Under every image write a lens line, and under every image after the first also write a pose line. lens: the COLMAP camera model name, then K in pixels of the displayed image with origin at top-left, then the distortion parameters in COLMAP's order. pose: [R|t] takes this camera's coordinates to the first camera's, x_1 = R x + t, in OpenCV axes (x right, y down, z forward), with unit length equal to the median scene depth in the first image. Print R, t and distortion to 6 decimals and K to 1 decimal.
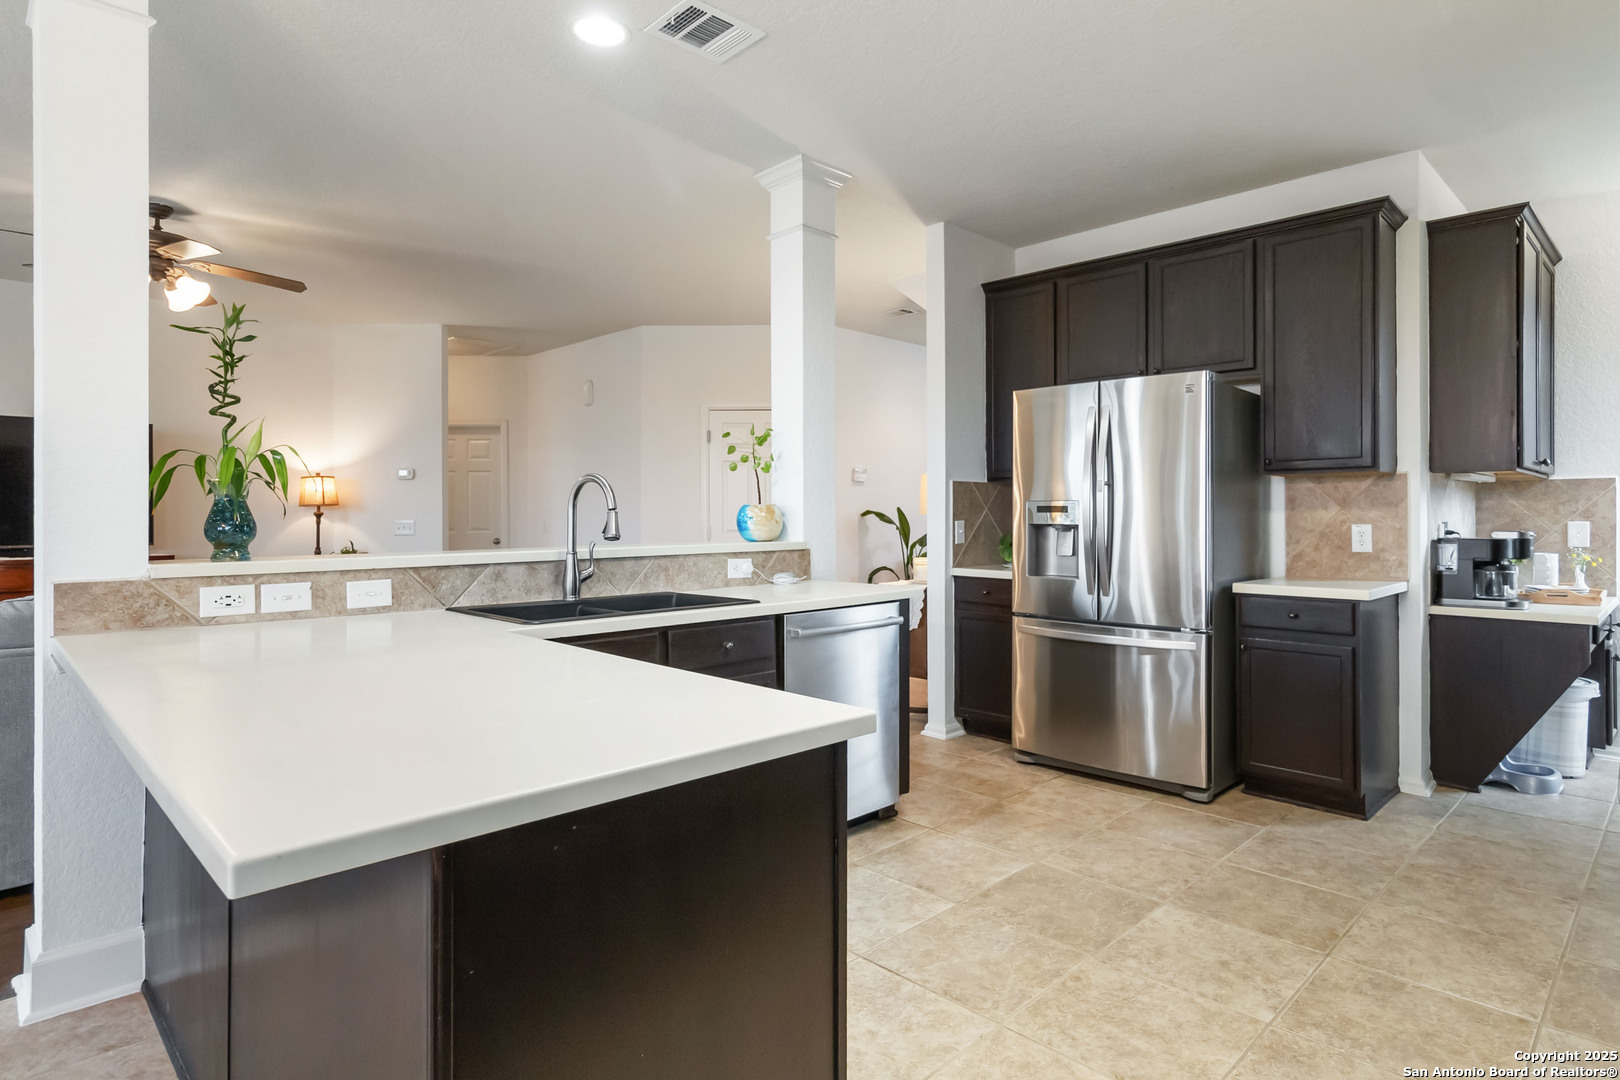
lens RADIAL K [[884.7, 0, 810.9], [0, 884.7, 525.8], [0, 0, 1]] dist [0.001042, 0.000130]
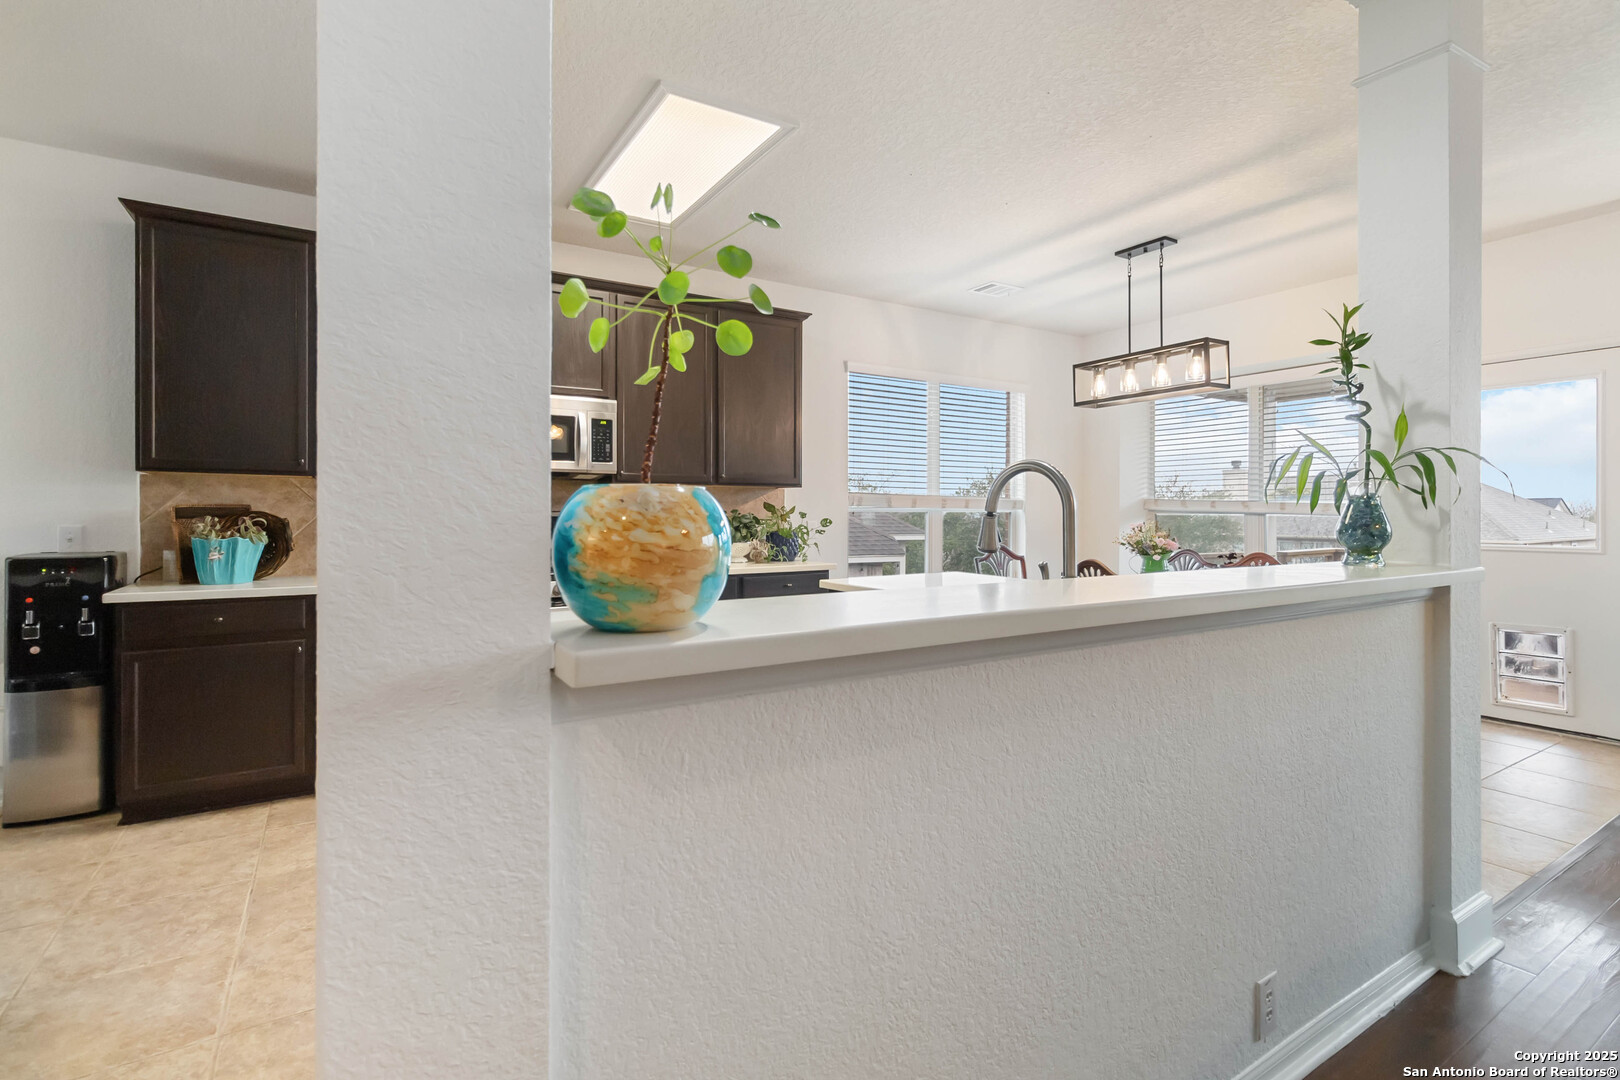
lens RADIAL K [[752.8, 0, 807.6], [0, 752.8, 527.0], [0, 0, 1]] dist [0.000011, 0.000000]
pose [[-0.978009, -0.005434, 0.208493, -0.157992], [-0.000501, 0.999719, 0.023705, -0.018930], [-0.208563, 0.023079, -0.977737, 1.271263]]
